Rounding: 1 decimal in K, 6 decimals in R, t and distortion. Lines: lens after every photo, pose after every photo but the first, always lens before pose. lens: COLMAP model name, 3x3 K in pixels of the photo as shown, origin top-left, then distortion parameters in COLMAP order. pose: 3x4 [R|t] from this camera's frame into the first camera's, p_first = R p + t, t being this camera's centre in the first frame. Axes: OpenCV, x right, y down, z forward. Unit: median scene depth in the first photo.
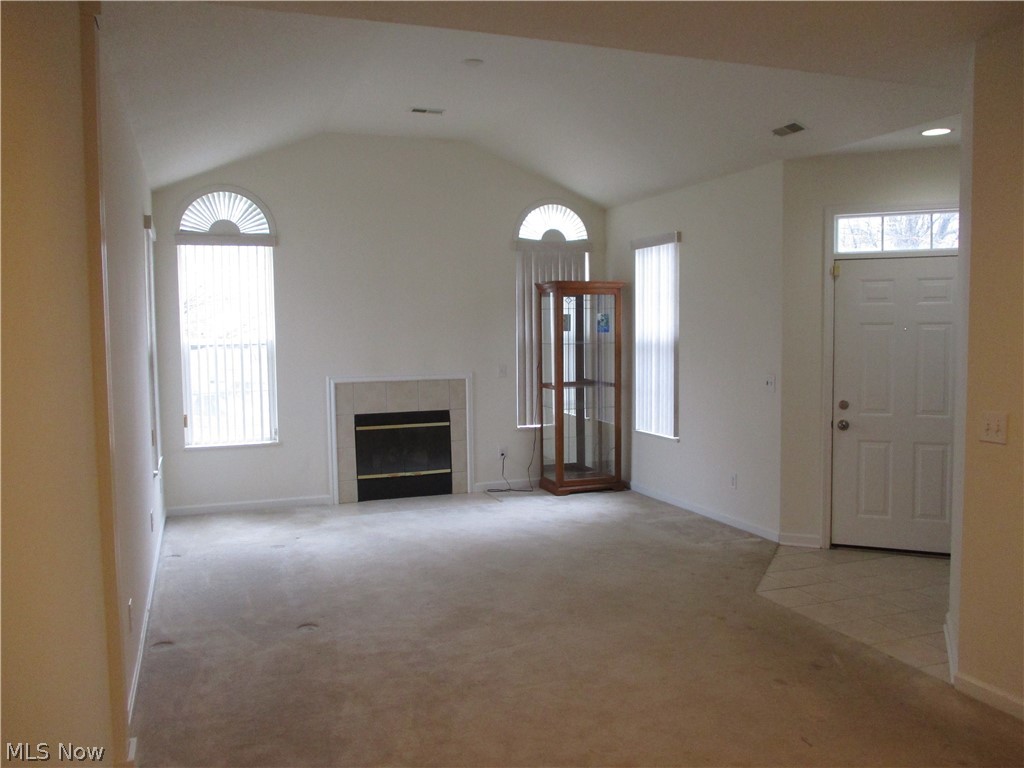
lens RADIAL K [[849.1, 0, 508.4], [0, 849.1, 382.1], [0, 0, 1]] dist [-0.028187, 0.010699]
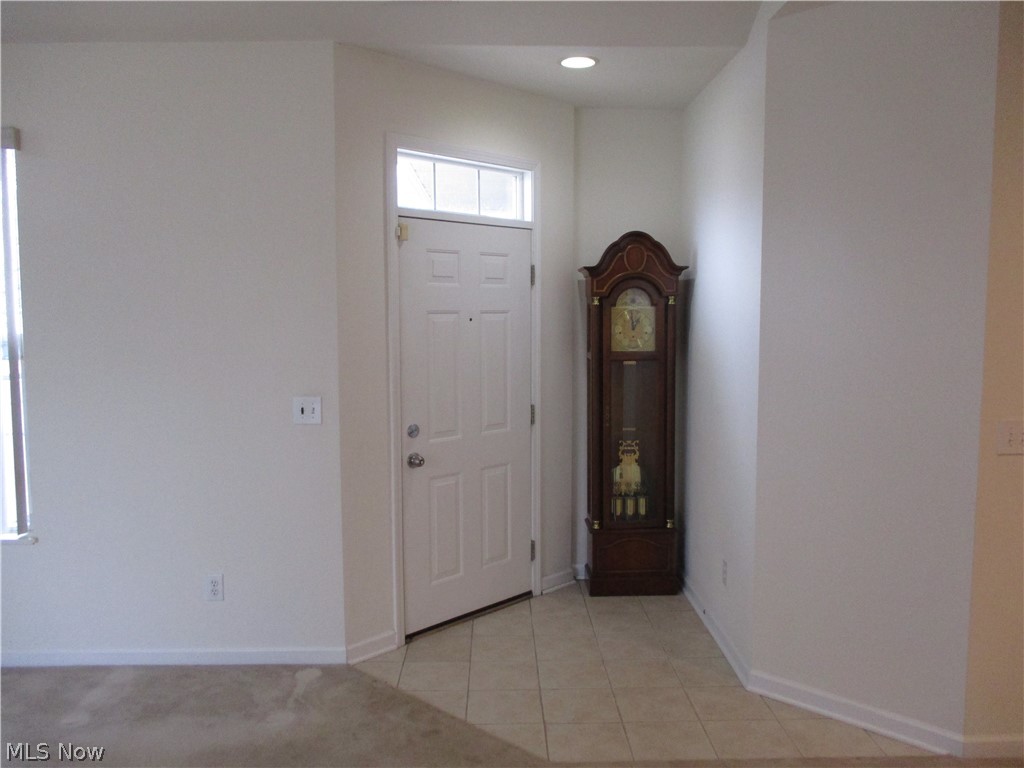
lens RADIAL K [[849.1, 0, 512.1], [0, 849.1, 381.2], [0, 0, 1]] dist [-0.028187, 0.010699]
pose [[0.328366, -0.070795, 0.941894, -0.176932], [0.061514, 0.996673, 0.053467, -0.036119], [-0.942546, 0.040383, 0.331628, 0.558614]]
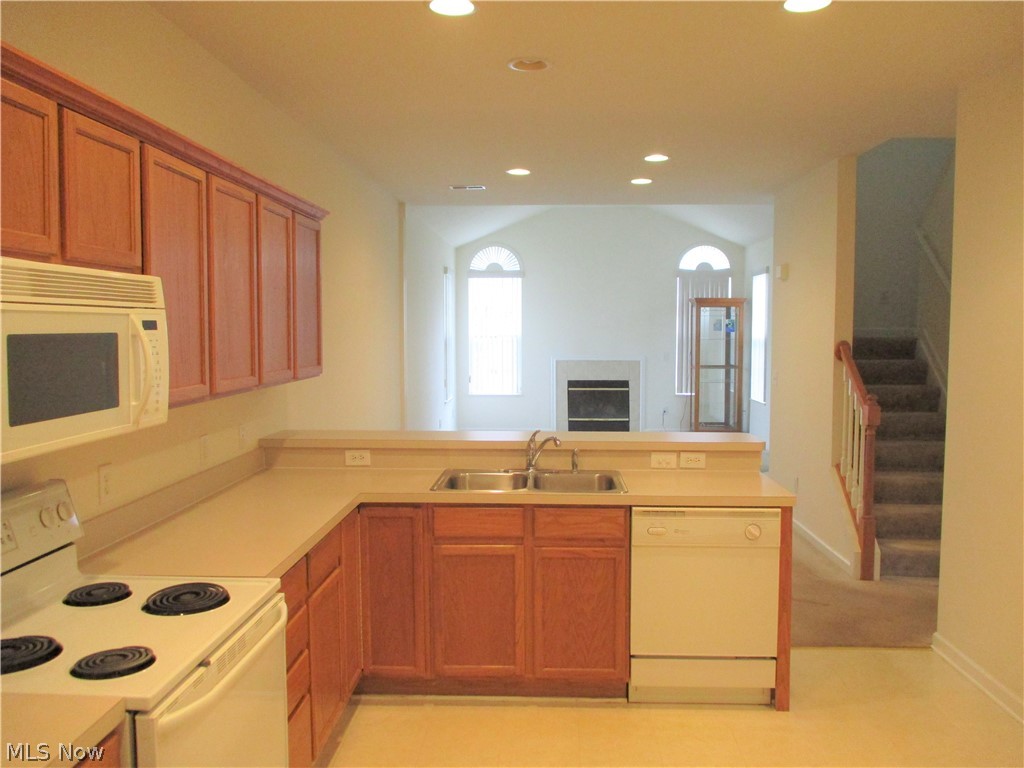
lens RADIAL K [[849.1, 0, 513.7], [0, 849.1, 383.8], [0, 0, 1]] dist [-0.028187, 0.010699]
pose [[0.925844, 0.036298, -0.376159, 0.354006], [-0.037775, 0.999280, 0.003452, 0.045846], [0.376014, 0.011014, 0.926549, -0.574601]]
